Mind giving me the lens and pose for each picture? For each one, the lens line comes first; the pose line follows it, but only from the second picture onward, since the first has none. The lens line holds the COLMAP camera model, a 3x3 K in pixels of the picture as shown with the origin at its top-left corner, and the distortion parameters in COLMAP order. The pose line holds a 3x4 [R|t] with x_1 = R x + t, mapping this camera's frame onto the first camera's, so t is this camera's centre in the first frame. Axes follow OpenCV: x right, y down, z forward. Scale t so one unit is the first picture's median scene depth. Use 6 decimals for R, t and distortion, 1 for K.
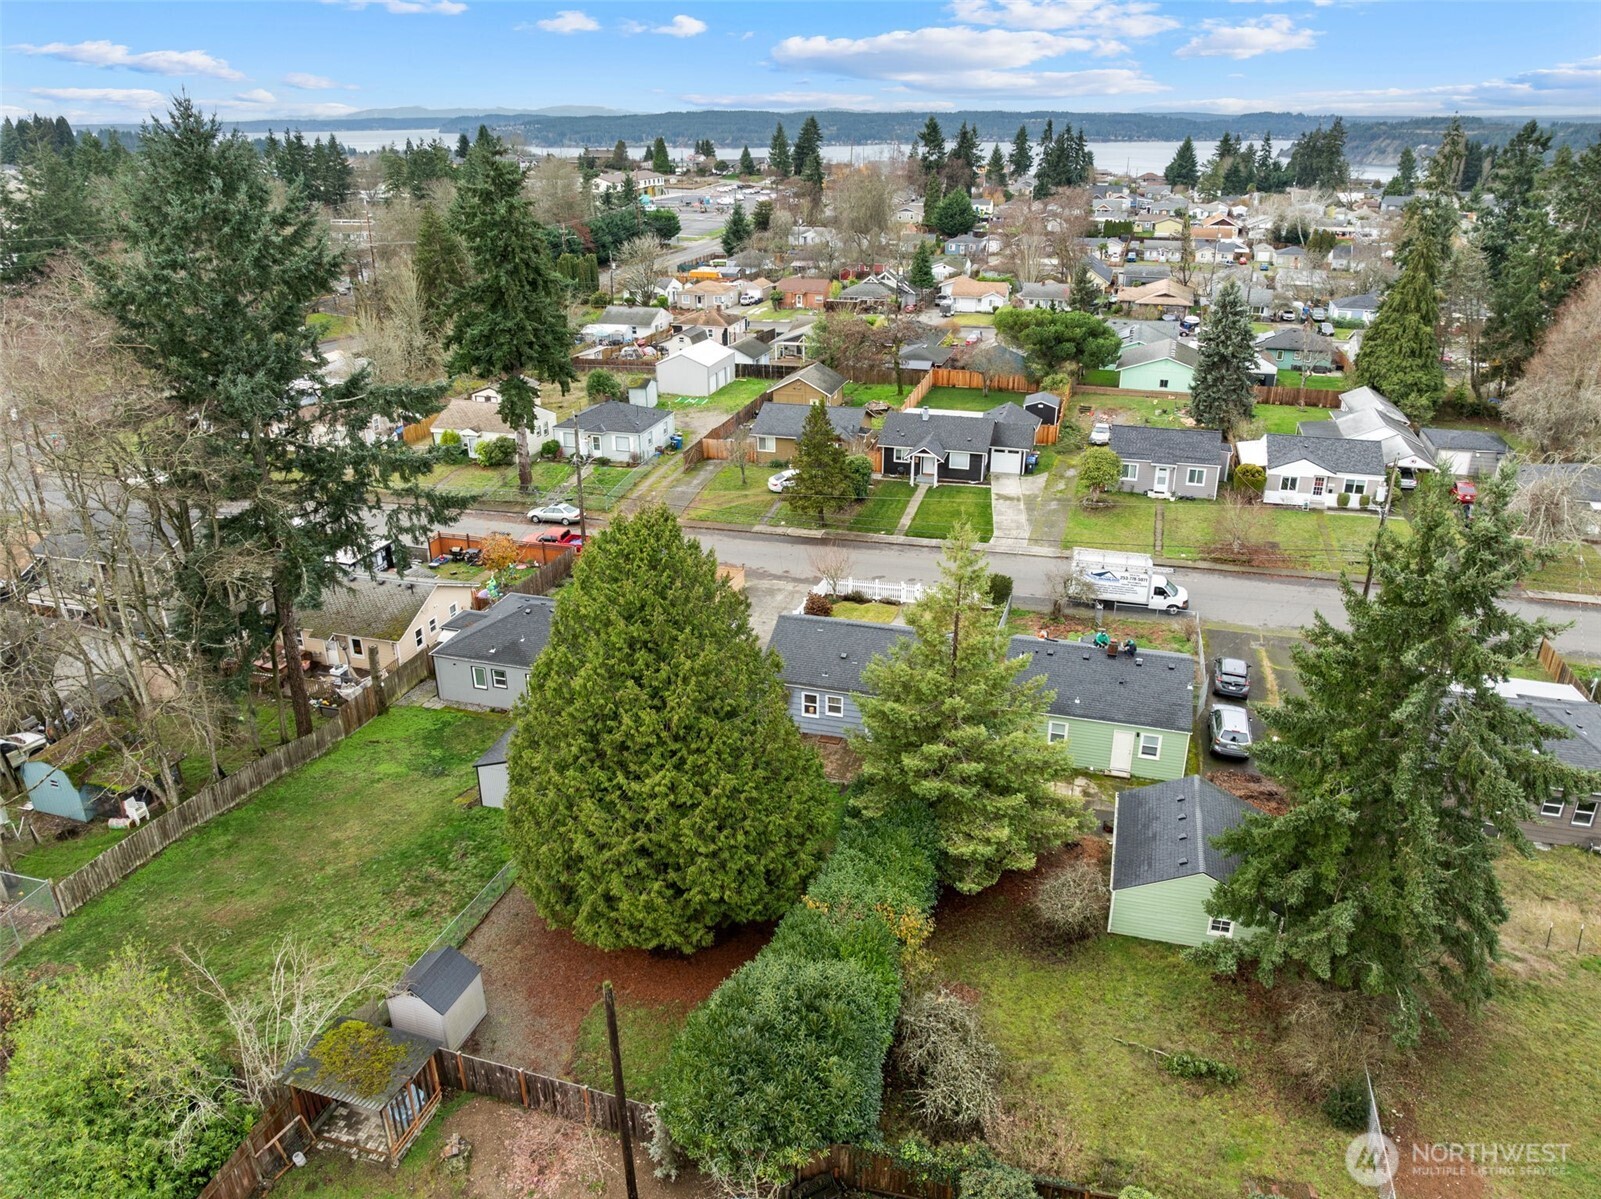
lens RADIAL K [[1137.3, 0, 795.3], [0, 1137.3, 566.9], [0, 0, 1]] dist [-0.022302, -0.037532]
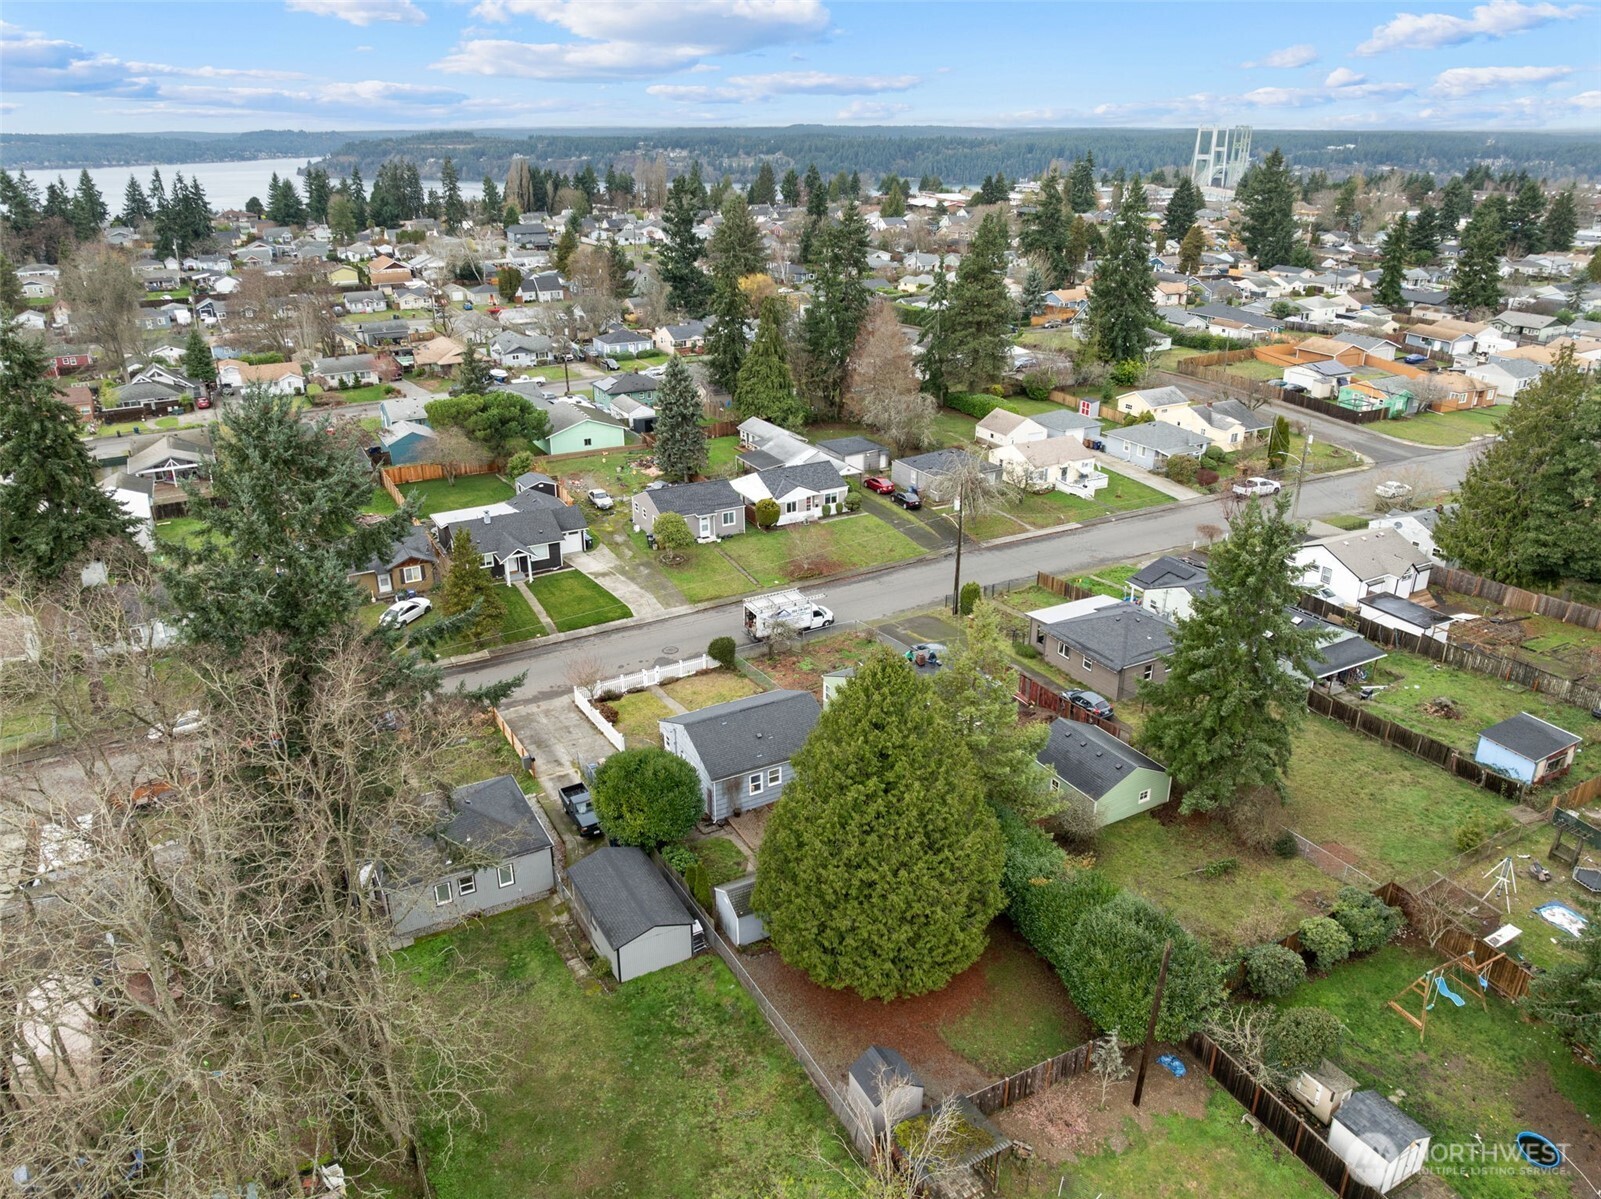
lens RADIAL K [[1137.3, 0, 795.3], [0, 1137.3, 566.9], [0, 0, 1]] dist [-0.022302, -0.037532]
pose [[0.707735, -0.253688, 0.659359, -0.433913], [0.262614, 0.960896, 0.087822, -0.120994], [-0.655855, 0.111003, 0.746681, 0.035262]]
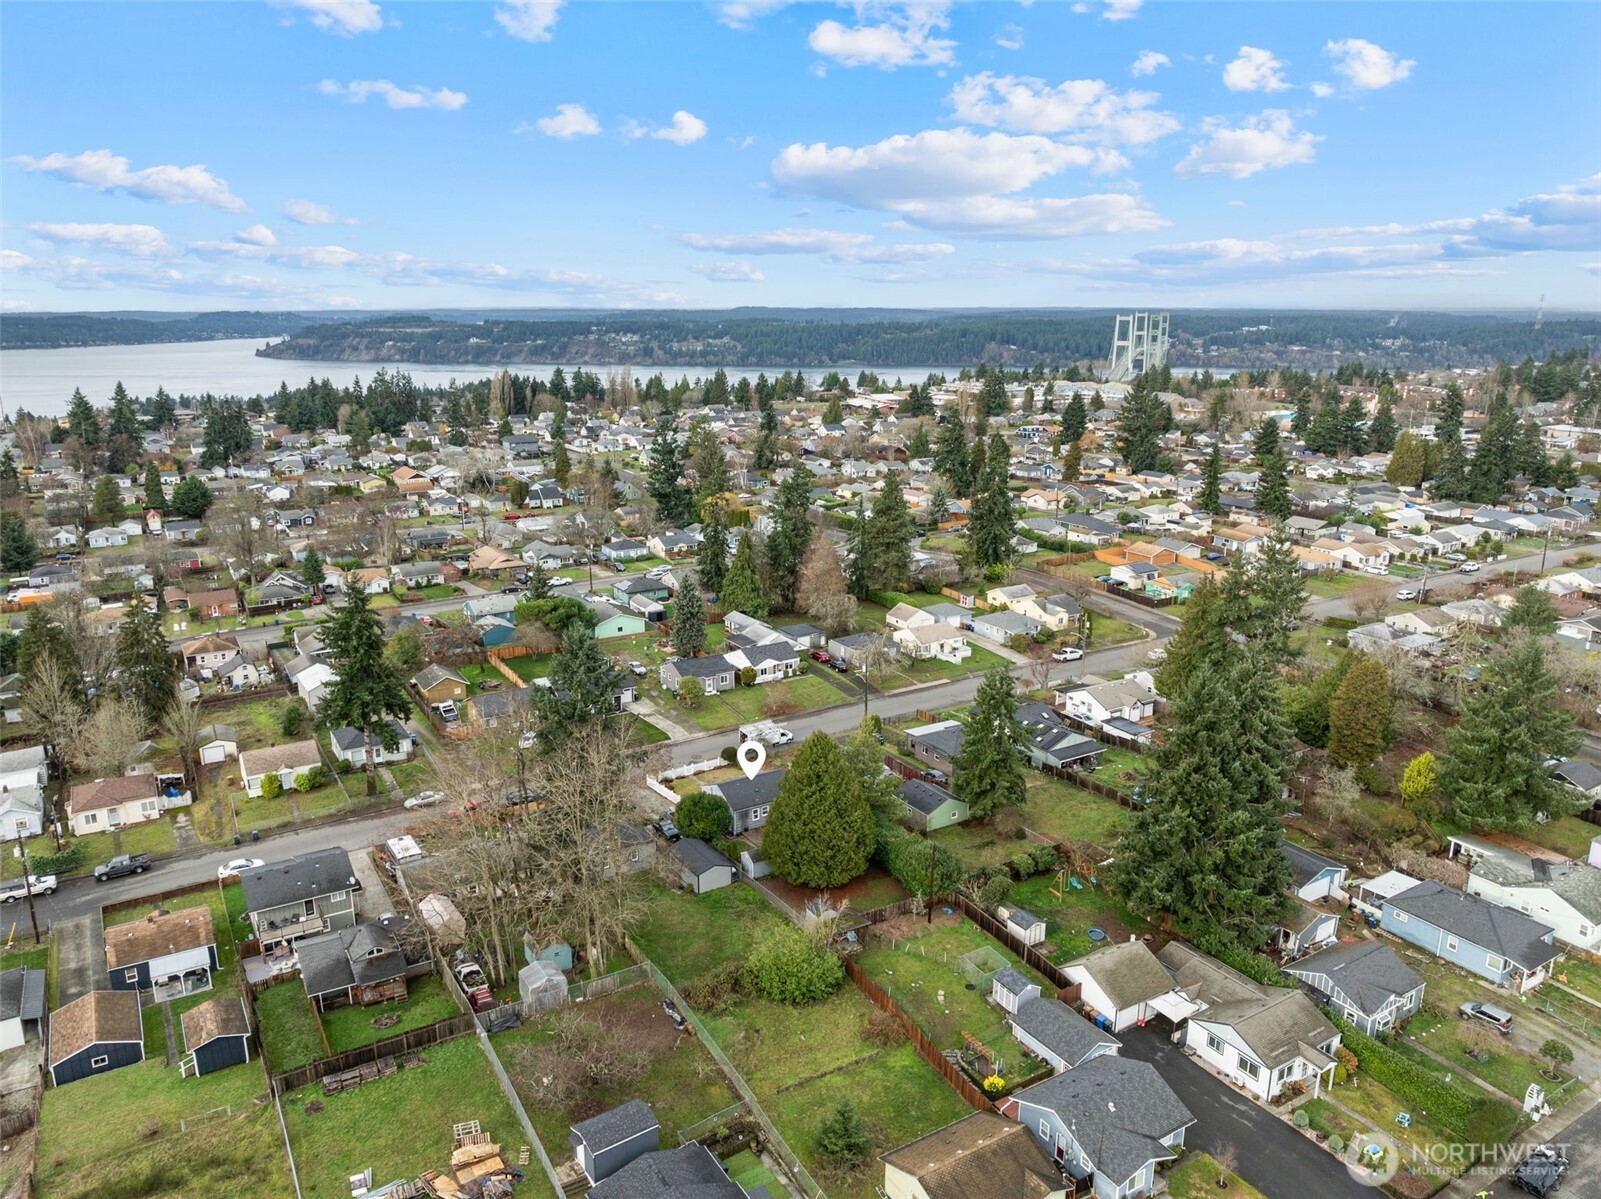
lens RADIAL K [[1137.3, 0, 795.3], [0, 1137.3, 566.9], [0, 0, 1]] dist [-0.022302, -0.037532]
pose [[0.674120, -0.160405, 0.720995, -0.955355], [0.274139, 0.960747, -0.042572, -0.151610], [-0.685865, 0.226352, 0.691632, -0.480972]]
